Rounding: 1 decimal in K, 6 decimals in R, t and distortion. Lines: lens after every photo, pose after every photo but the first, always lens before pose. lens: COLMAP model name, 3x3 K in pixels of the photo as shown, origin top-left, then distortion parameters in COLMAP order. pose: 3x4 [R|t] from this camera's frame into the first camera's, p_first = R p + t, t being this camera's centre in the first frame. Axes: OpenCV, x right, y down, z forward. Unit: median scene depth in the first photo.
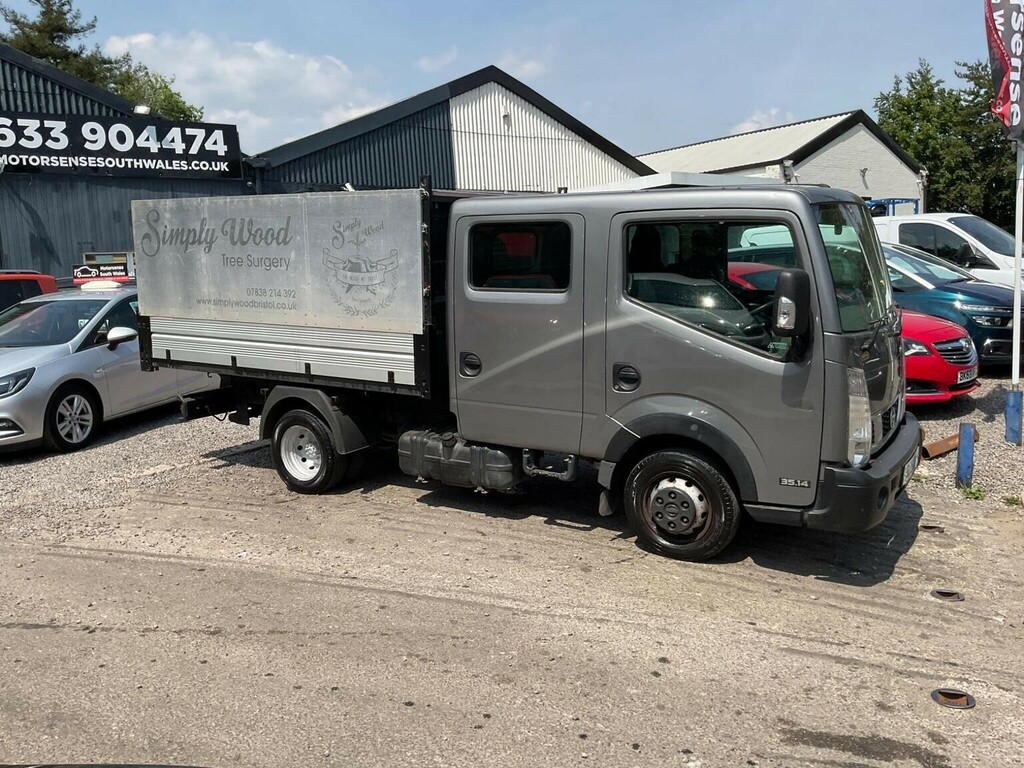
lens RADIAL K [[852.9, 0, 507.3], [0, 852.9, 378.0], [0, 0, 1]] dist [0.062035, -0.119704]
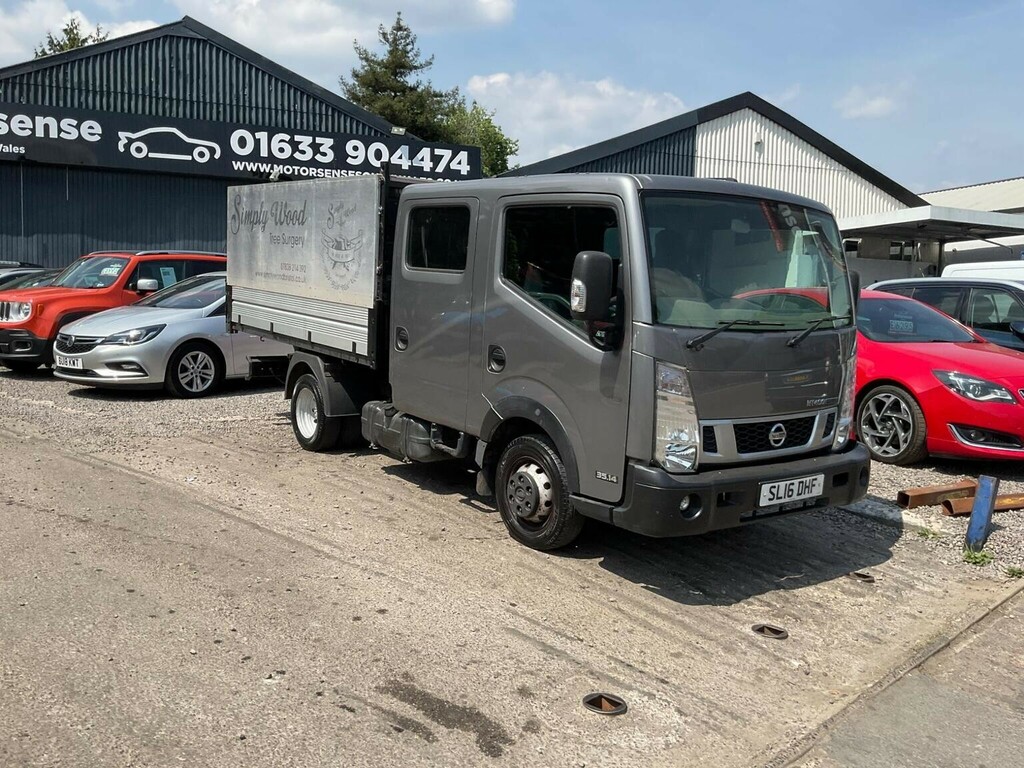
lens RADIAL K [[852.9, 0, 503.7], [0, 852.9, 373.0], [0, 0, 1]] dist [0.062035, -0.119704]
pose [[0.933417, 0.107933, -0.342174, 0.421026], [-0.122324, 0.992275, -0.020691, 0.031217], [0.337297, 0.061170, 0.939409, 0.041575]]
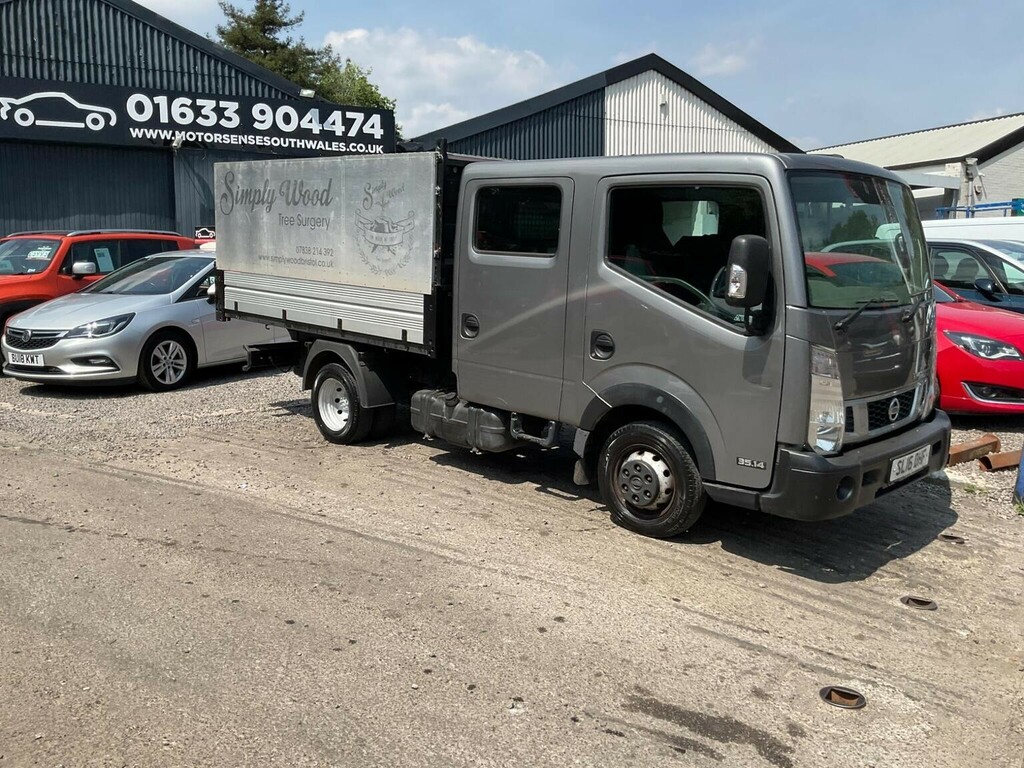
lens RADIAL K [[852.9, 0, 506.4], [0, 852.9, 373.3], [0, 0, 1]] dist [0.062035, -0.119704]
pose [[0.977091, 0.075442, -0.199000, 0.195578], [-0.075211, 0.997129, 0.008730, 0.026953], [0.199087, 0.006437, 0.979961, 0.010630]]
